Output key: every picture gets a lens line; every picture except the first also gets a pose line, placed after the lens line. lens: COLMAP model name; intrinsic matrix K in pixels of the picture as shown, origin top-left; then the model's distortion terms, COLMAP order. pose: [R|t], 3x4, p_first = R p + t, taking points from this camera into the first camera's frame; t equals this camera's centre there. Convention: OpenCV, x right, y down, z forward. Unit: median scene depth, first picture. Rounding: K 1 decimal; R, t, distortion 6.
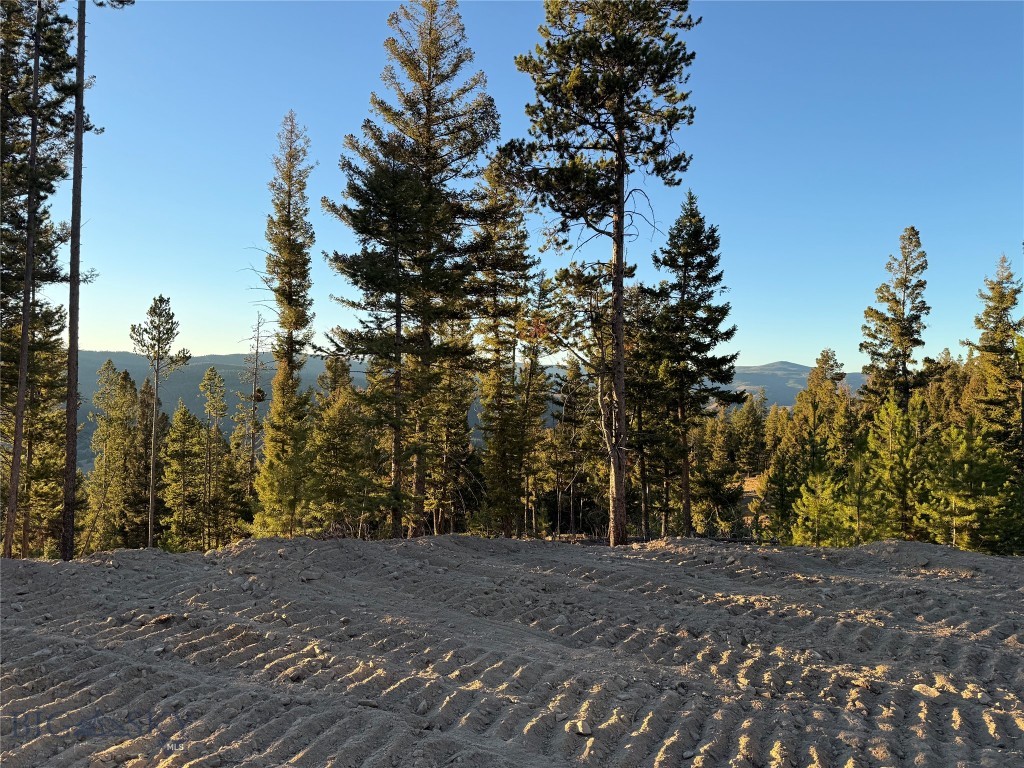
lens RADIAL K [[716.3, 0, 512.0], [0, 716.3, 384.0], [0, 0, 1]] dist [0.147418, -0.222704]
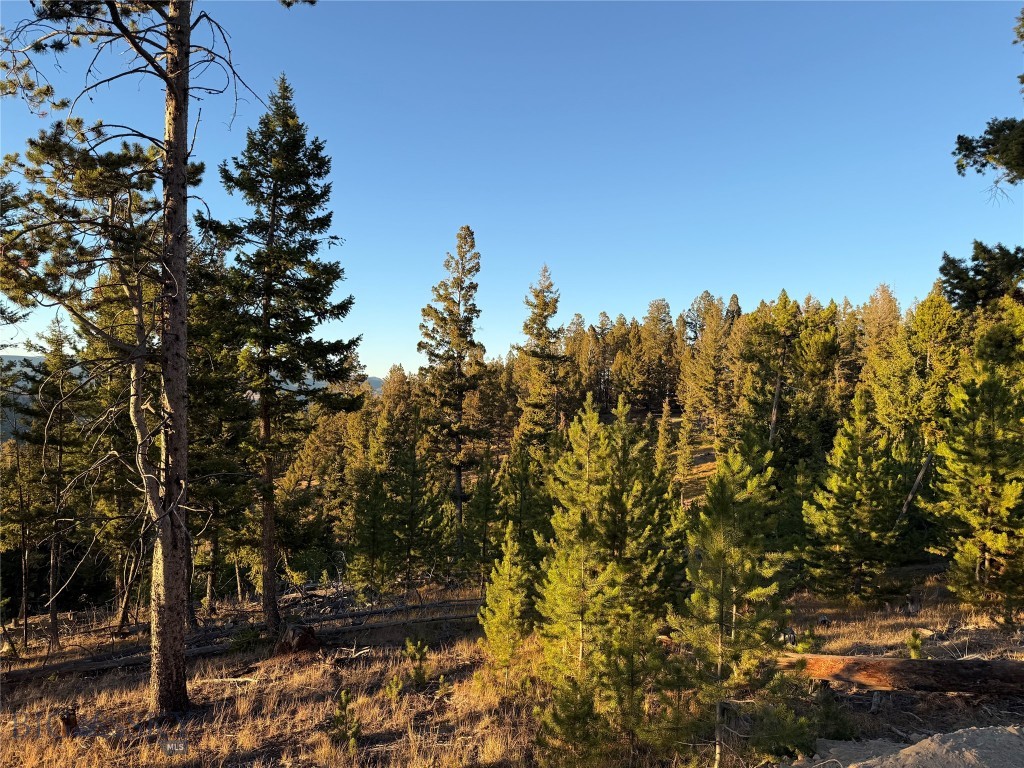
lens RADIAL K [[716.3, 0, 512.0], [0, 716.3, 384.0], [0, 0, 1]] dist [0.147418, -0.222704]
pose [[0.793398, 0.017987, 0.608437, 0.016808], [-0.017855, 0.999821, -0.006275, 0.001767], [-0.608441, -0.005885, 0.793577, 0.316866]]
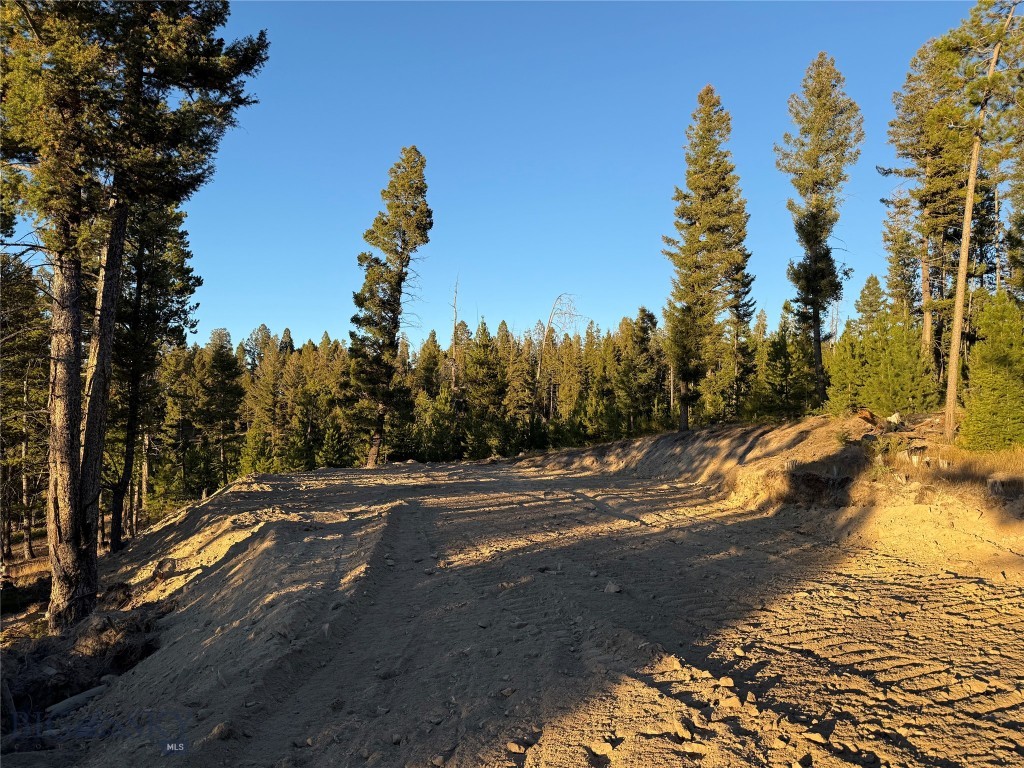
lens RADIAL K [[716.3, 0, 512.0], [0, 716.3, 384.0], [0, 0, 1]] dist [0.147418, -0.222704]
pose [[0.309262, 0.042226, 0.950039, -1.041979], [-0.019225, 0.999087, -0.038148, -0.034685], [-0.950782, -0.006467, 0.309792, -0.402724]]
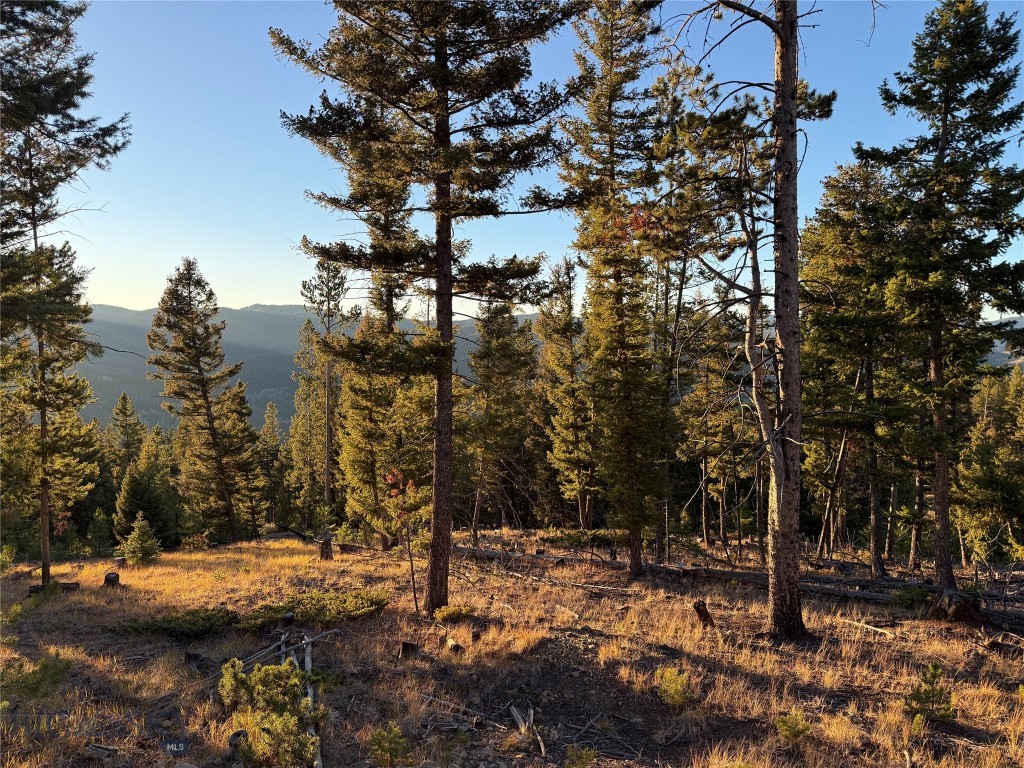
lens RADIAL K [[725.5, 0, 512.0], [0, 725.5, 384.0], [0, 0, 1]] dist [0.037287, -0.032386]
pose [[0.944506, 0.000445, -0.328494, 0.096065], [0.018573, 0.998327, 0.054753, 0.011937], [0.327969, -0.057816, 0.942918, 0.309168]]
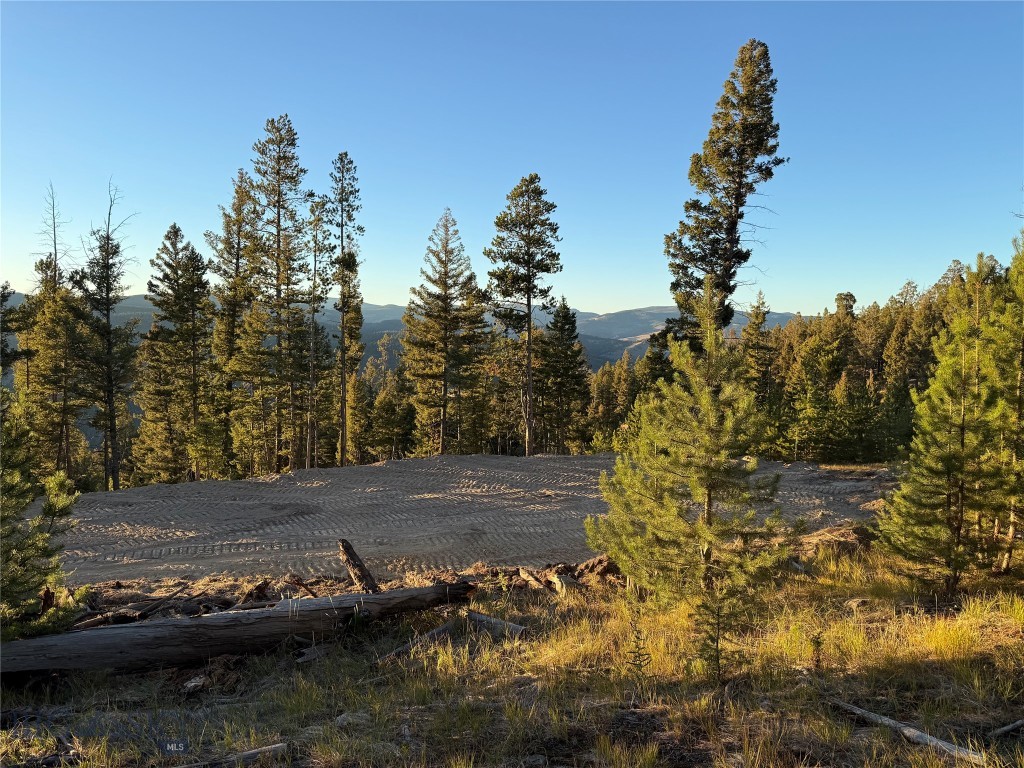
lens RADIAL K [[716.3, 0, 512.0], [0, 716.3, 384.0], [0, 0, 1]] dist [0.147418, -0.222704]
pose [[0.994463, -0.016400, 0.103801, -0.104949], [0.007889, 0.996611, 0.081877, -0.154784], [-0.104792, -0.080604, 0.991222, -0.913756]]
